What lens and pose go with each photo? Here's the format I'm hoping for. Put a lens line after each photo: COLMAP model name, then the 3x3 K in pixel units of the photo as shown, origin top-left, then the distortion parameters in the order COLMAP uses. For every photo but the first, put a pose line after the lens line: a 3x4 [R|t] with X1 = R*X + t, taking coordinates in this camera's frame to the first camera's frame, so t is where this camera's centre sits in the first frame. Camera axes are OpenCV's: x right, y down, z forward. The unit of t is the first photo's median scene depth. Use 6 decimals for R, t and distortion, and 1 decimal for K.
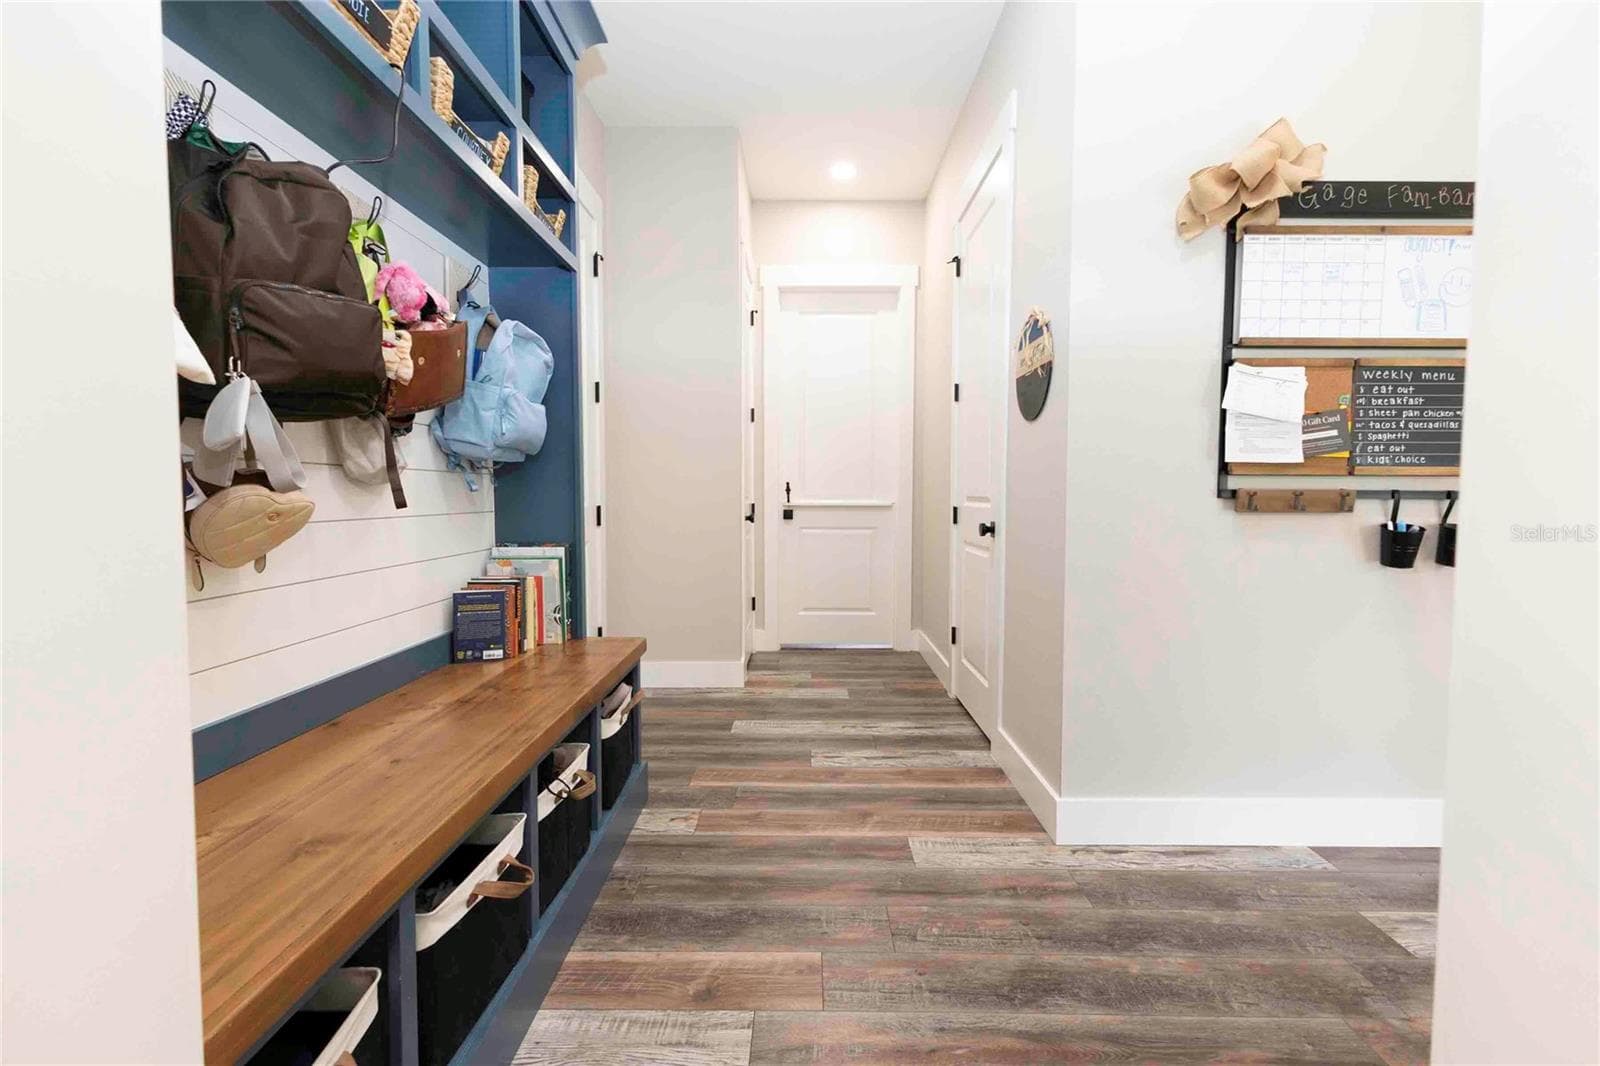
lens RADIAL K [[684.5, 0, 806.6], [0, 684.5, 540.2], [0, 0, 1]] dist [0.011319, -0.002453]
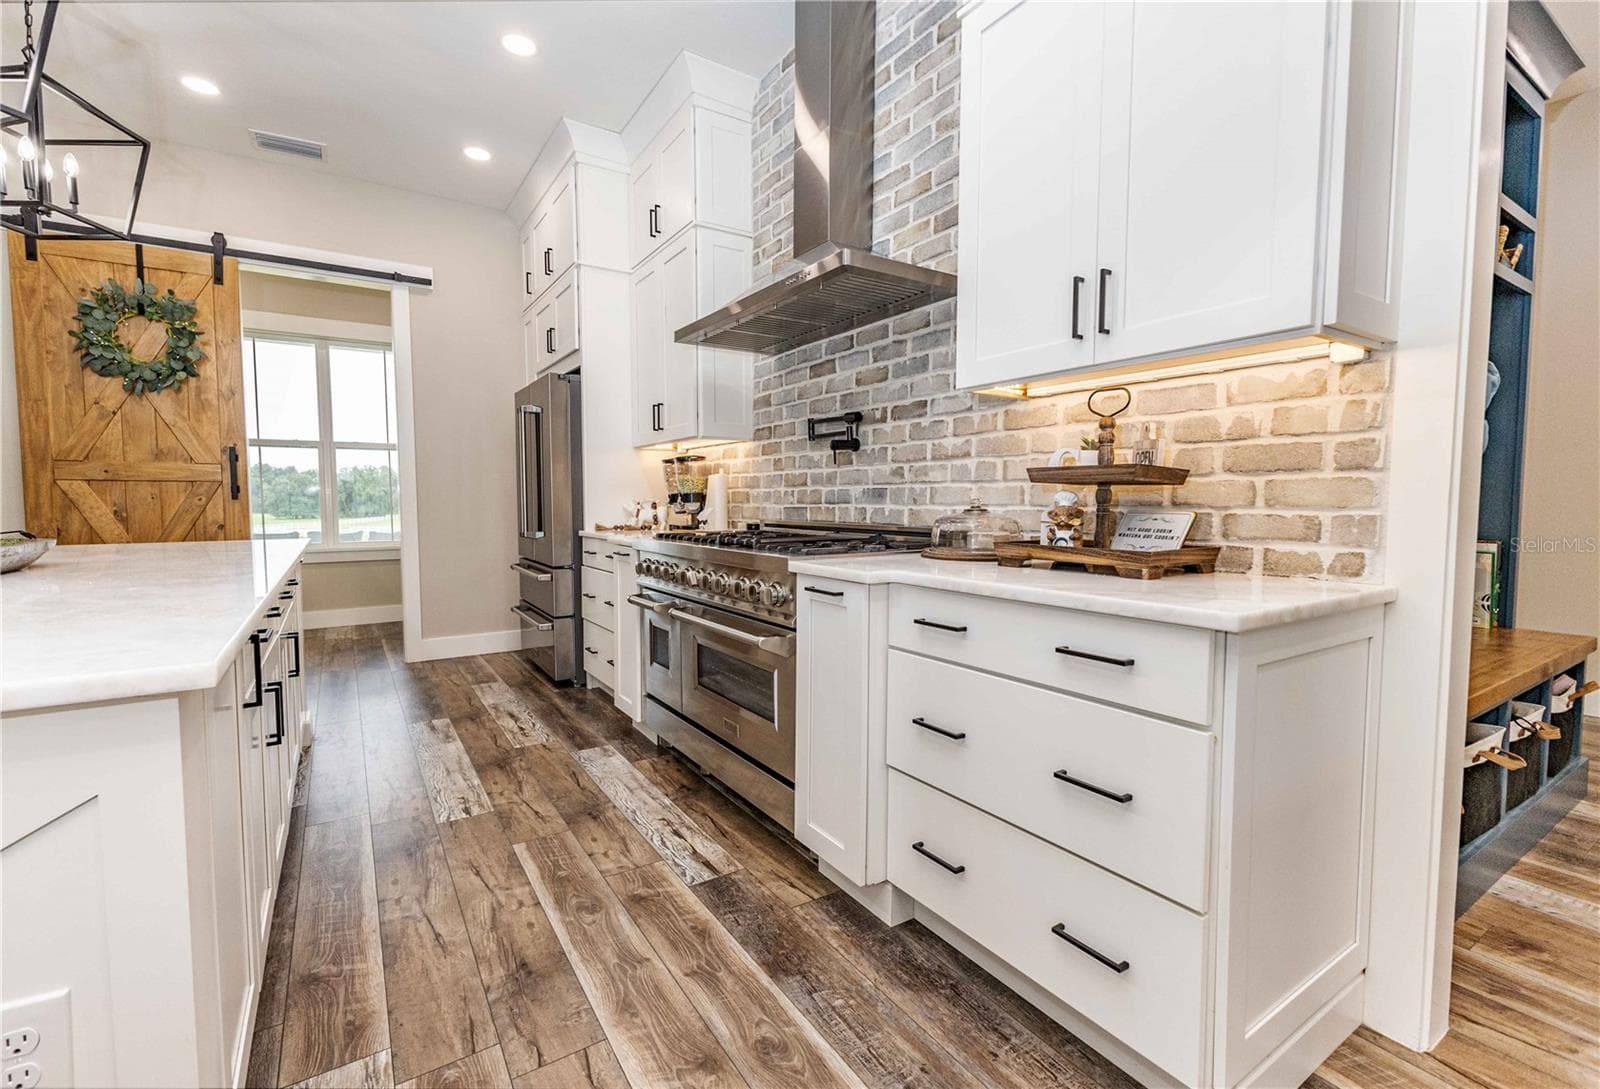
lens RADIAL K [[699.8, 0, 783.8], [0, 699.8, 540.8], [0, 0, 1]] dist [0.012041, -0.002457]
pose [[0.535494, 0.046890, -0.843236, -0.000613], [-0.053266, 0.998345, 0.021689, 0.031328], [0.842857, 0.033302, 0.537106, -0.463541]]
